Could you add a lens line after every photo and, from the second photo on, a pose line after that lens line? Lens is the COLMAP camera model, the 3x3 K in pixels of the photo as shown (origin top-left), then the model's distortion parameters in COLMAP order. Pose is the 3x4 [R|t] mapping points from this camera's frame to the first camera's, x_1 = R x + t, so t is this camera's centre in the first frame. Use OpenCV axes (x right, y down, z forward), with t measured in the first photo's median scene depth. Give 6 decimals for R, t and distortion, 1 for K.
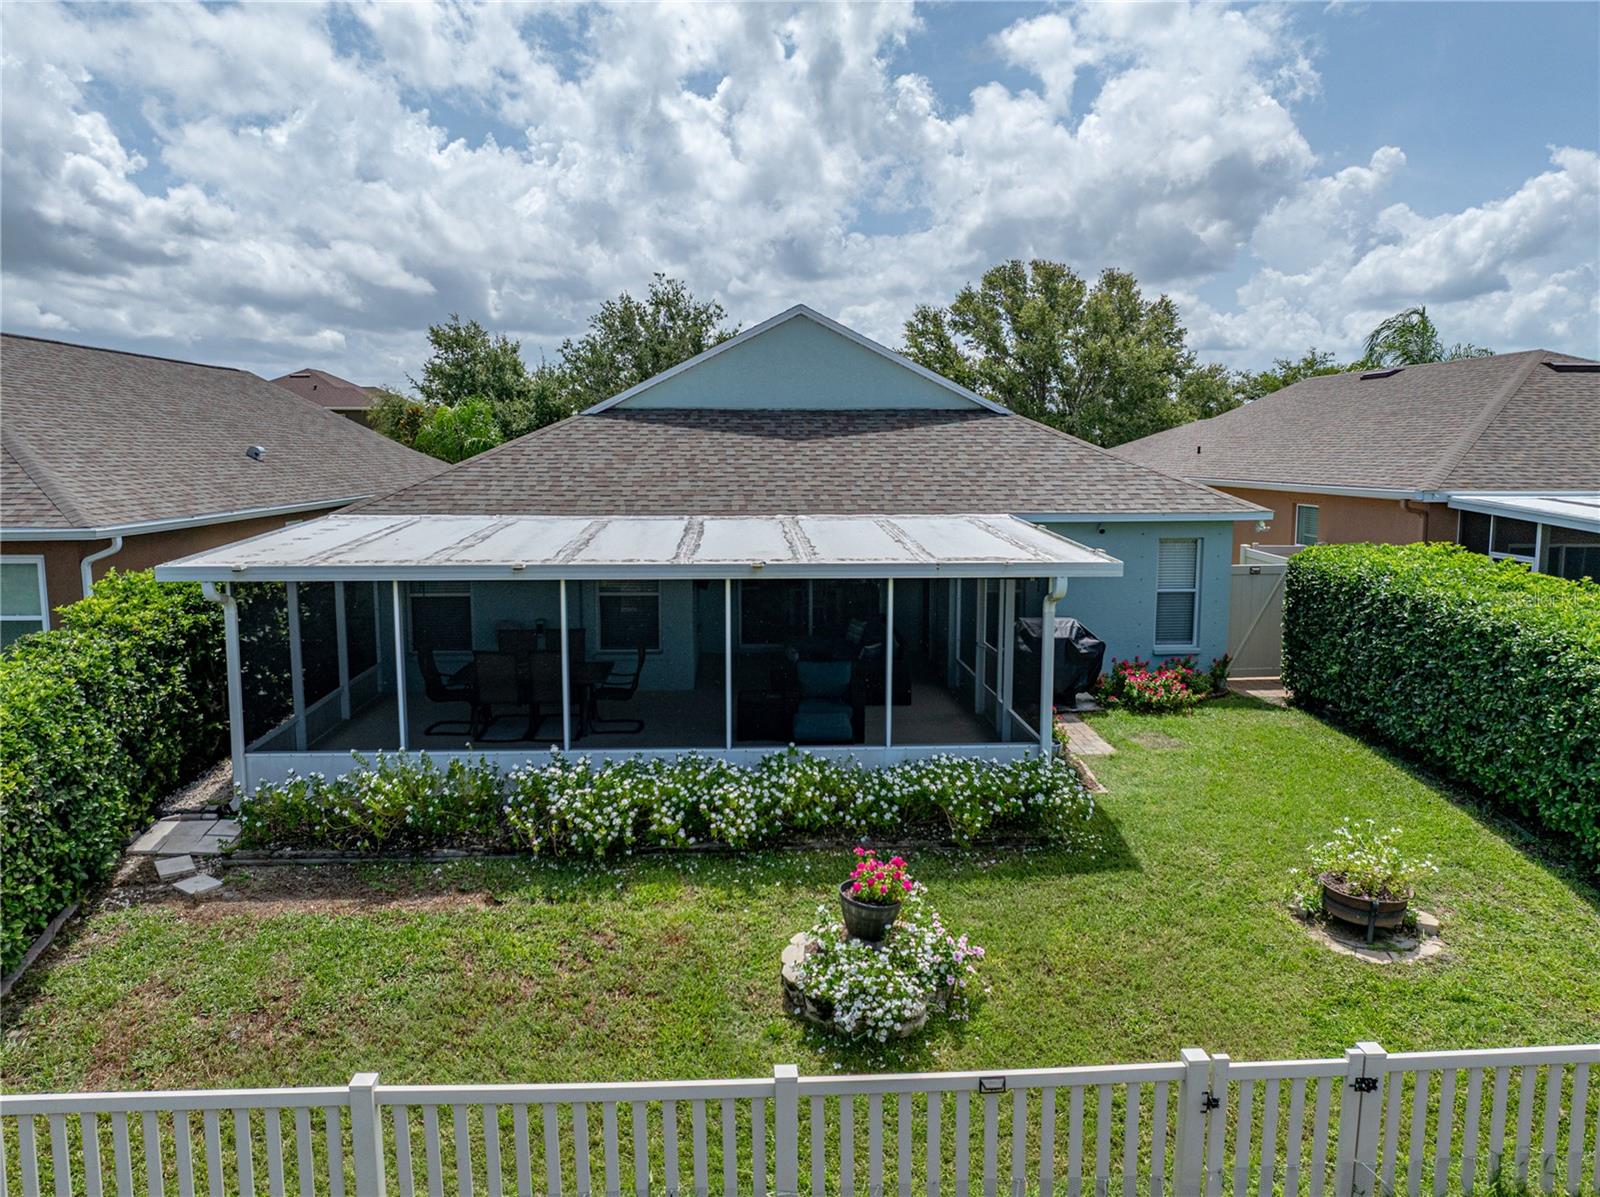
lens RADIAL K [[1134.9, 0, 803.6], [0, 1134.9, 602.8], [0, 0, 1]] dist [-0.043238, 0.014368]
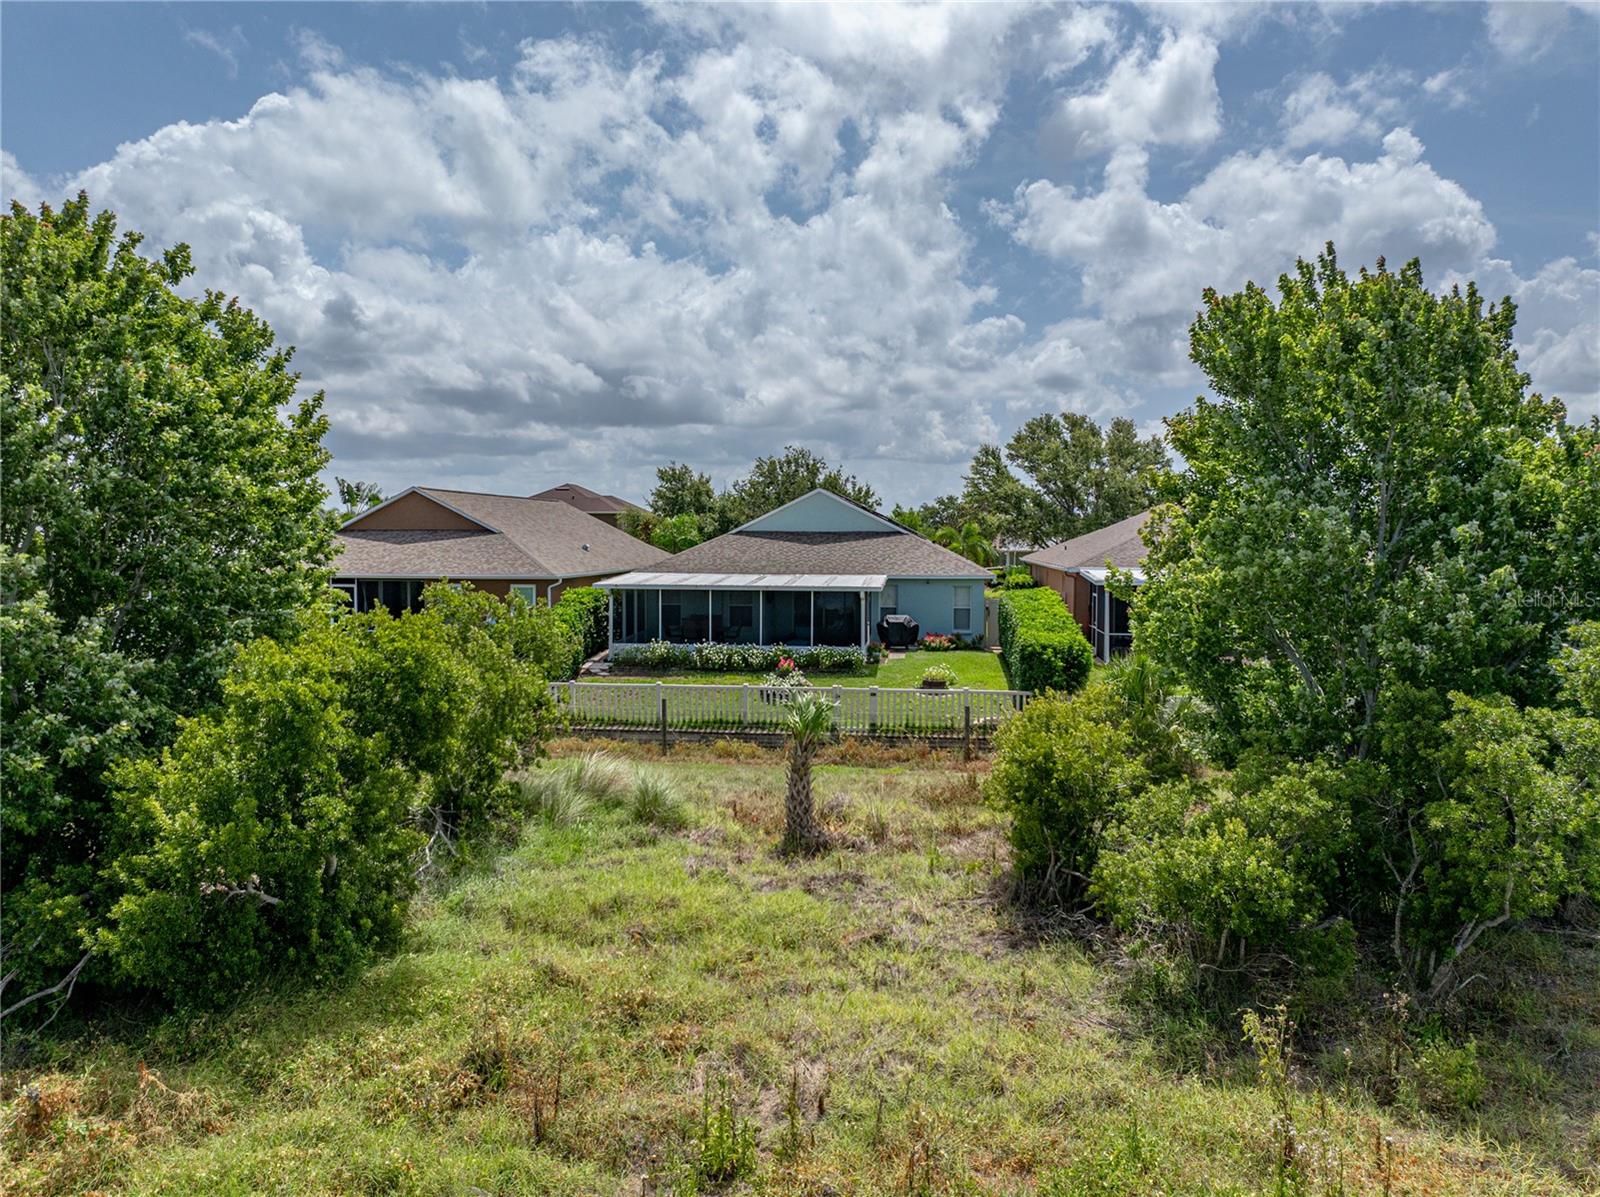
lens RADIAL K [[1134.9, 0, 798.2], [0, 1134.9, 595.9], [0, 0, 1]] dist [-0.043238, 0.014368]
pose [[0.984675, 0.013562, -0.173870, 0.295197], [-0.027848, 0.996406, -0.079991, 0.122449], [0.172161, 0.083607, 0.981514, -1.055664]]
